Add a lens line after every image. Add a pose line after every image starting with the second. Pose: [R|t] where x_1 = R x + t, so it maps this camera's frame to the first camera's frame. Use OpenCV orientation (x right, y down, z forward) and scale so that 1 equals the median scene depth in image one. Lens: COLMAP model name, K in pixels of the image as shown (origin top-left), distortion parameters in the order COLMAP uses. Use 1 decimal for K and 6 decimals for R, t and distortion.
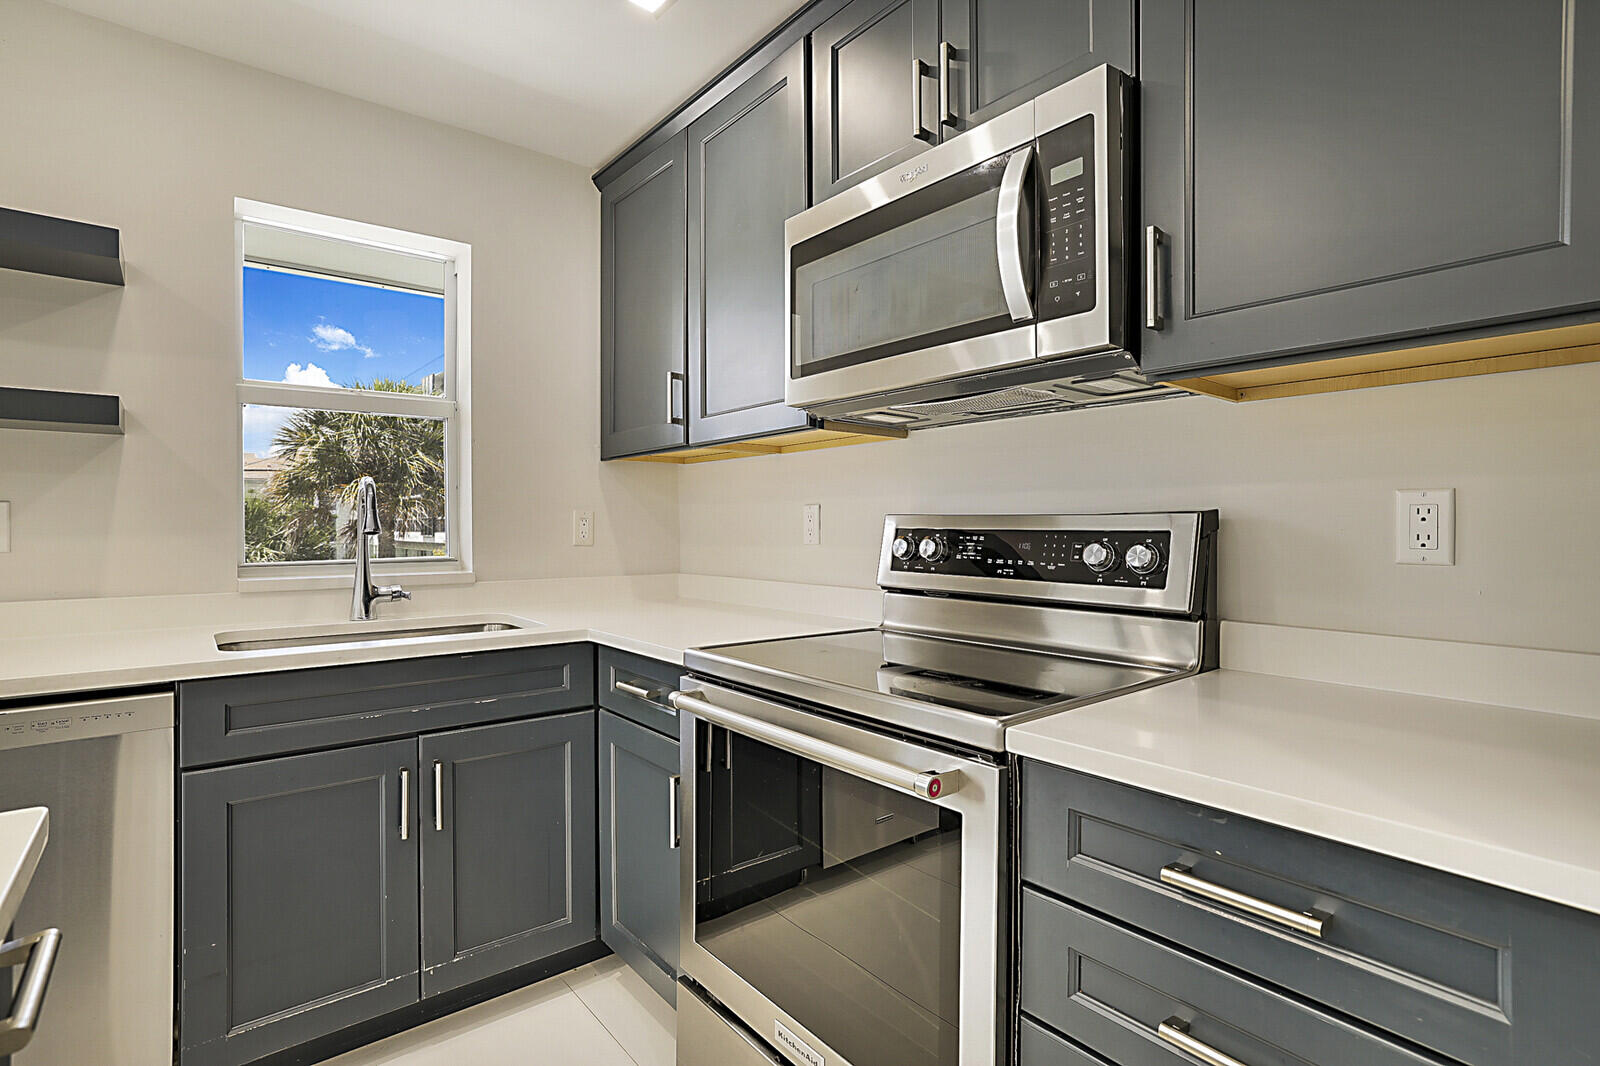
lens RADIAL K [[767.2, 0, 783.9], [0, 767.2, 531.3], [0, 0, 1]] dist [-0.016544, 0.000236]
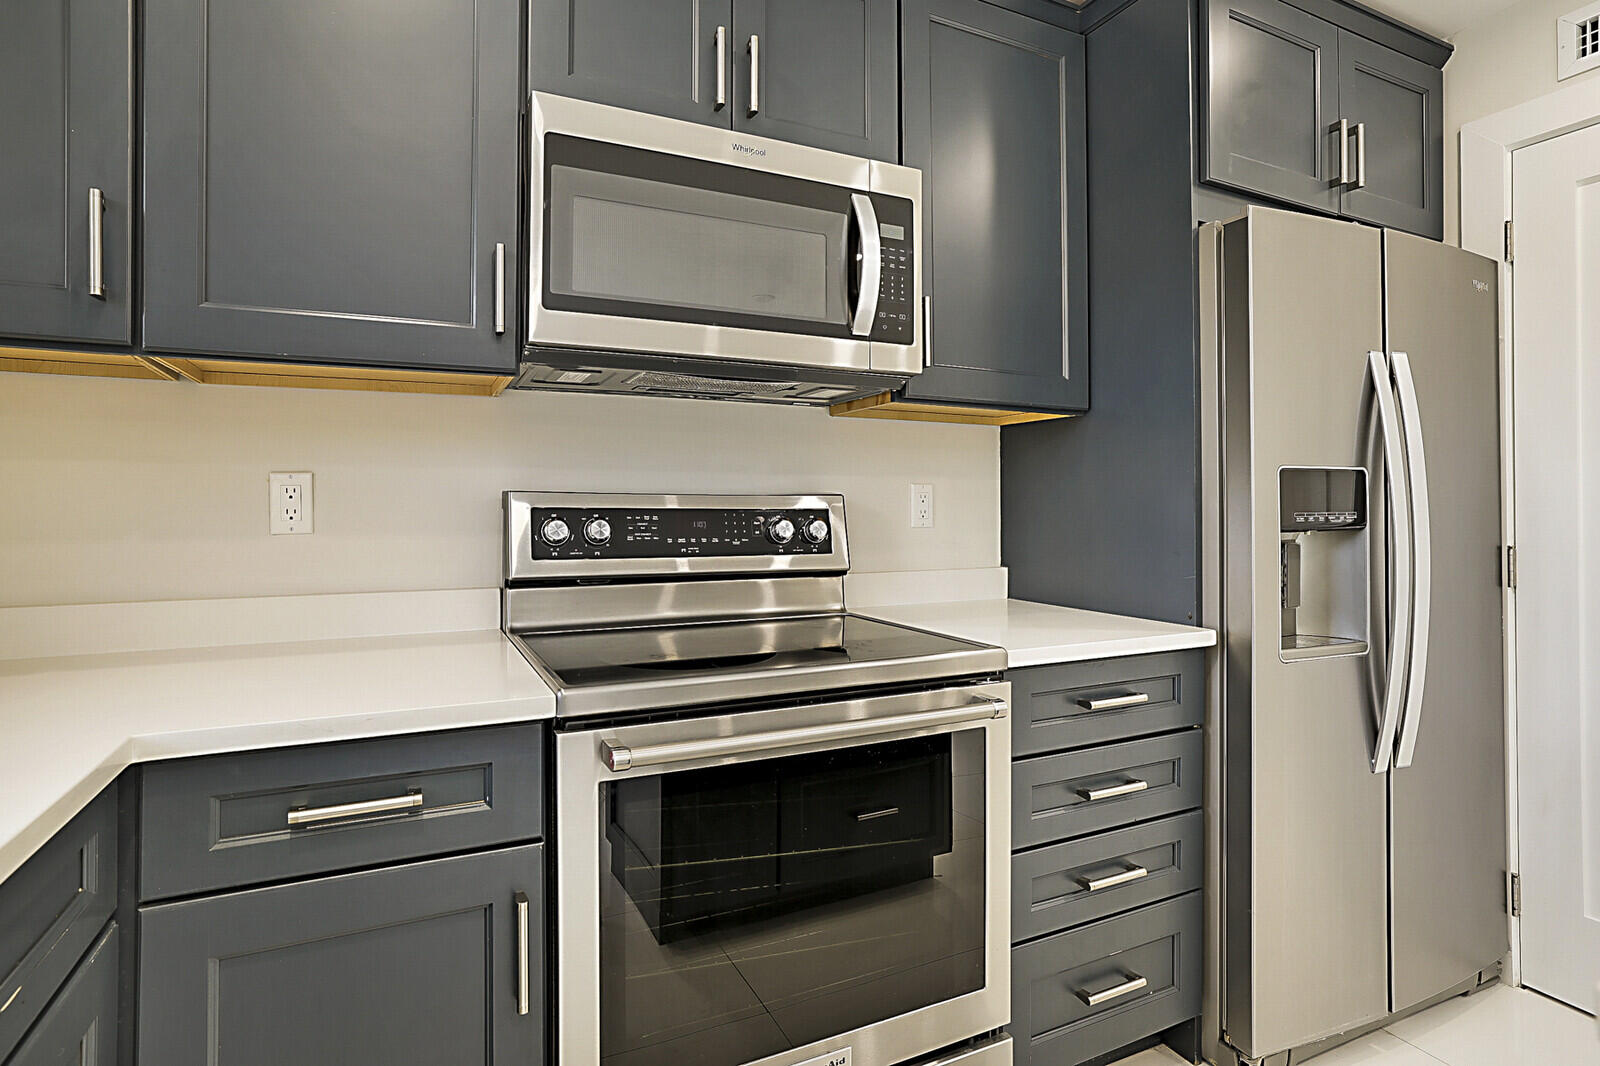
lens RADIAL K [[833.8, 0, 797.5], [0, 833.8, 500.6], [0, 0, 1]] dist [-0.040079, 0.024497]
pose [[0.228928, 0.001033, 0.973443, -0.713409], [0.003486, 0.999992, -0.001881, -0.009805], [-0.973437, 0.003824, 0.228923, 0.577027]]
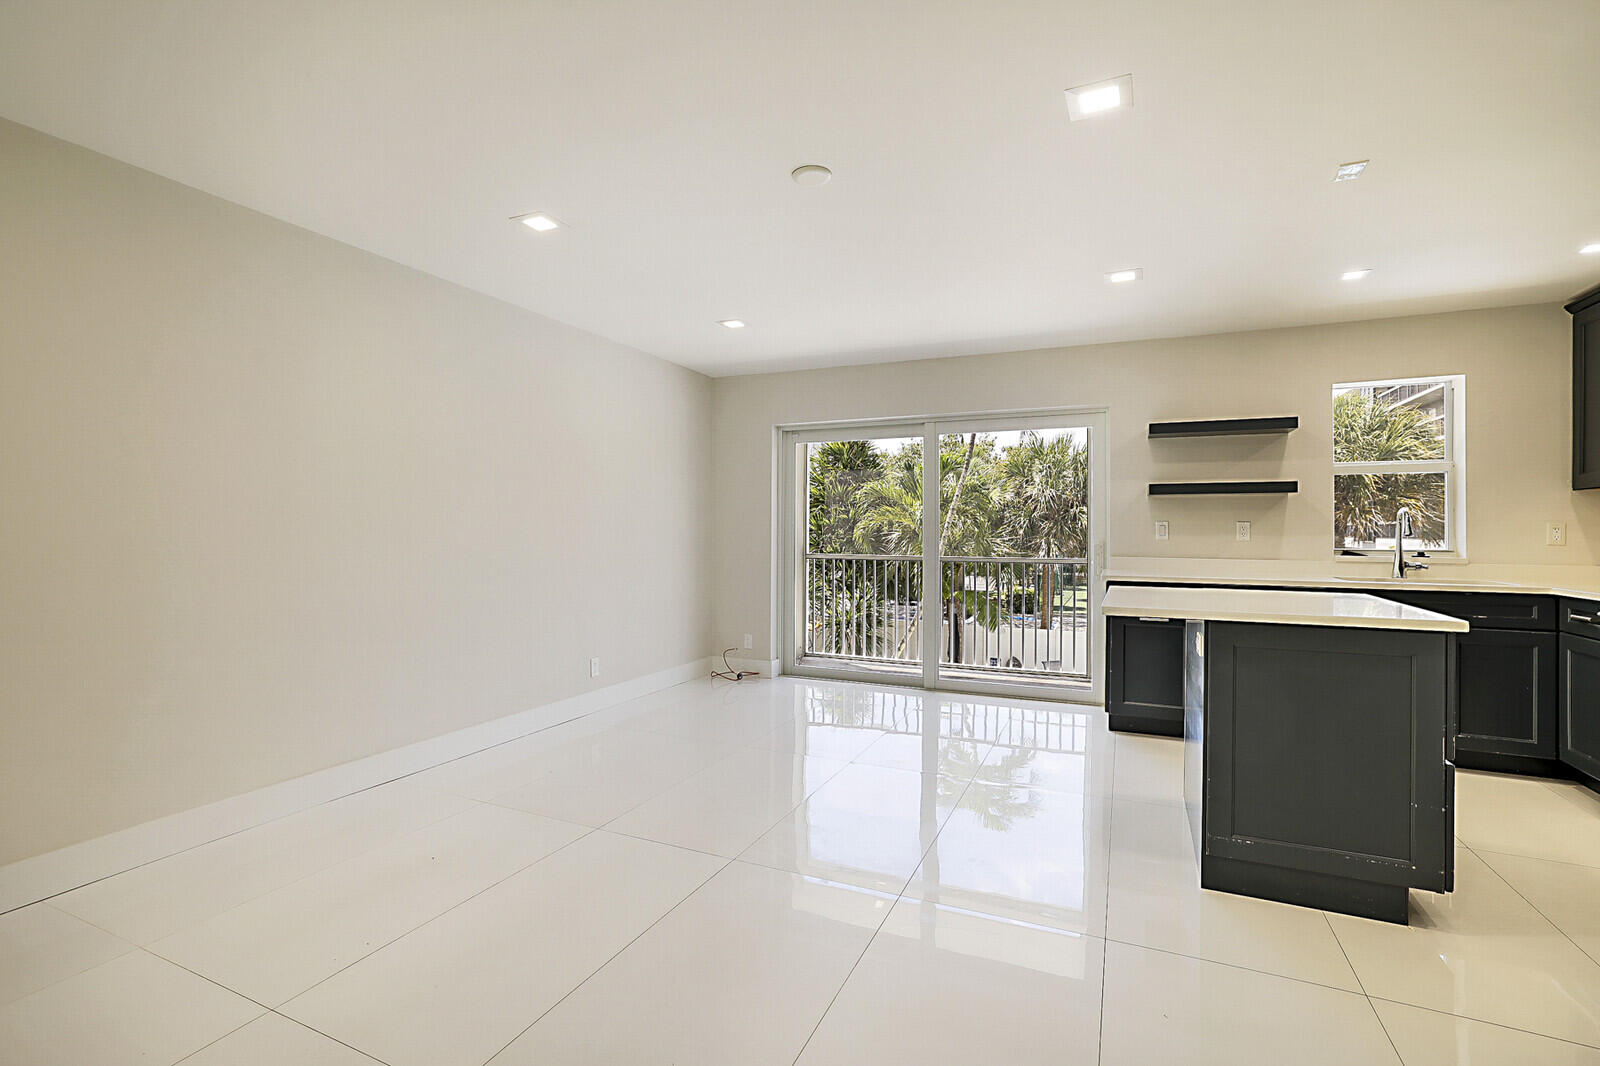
lens RADIAL K [[712.4, 0, 793.8], [0, 712.4, 531.3], [0, 0, 1]] dist [-0.049083, 0.018232]
pose [[0.433754, 0.002373, -0.901028, 0.503647], [-0.007953, 0.999968, -0.001194, 0.007969], [0.900996, 0.007684, 0.433758, -1.535413]]
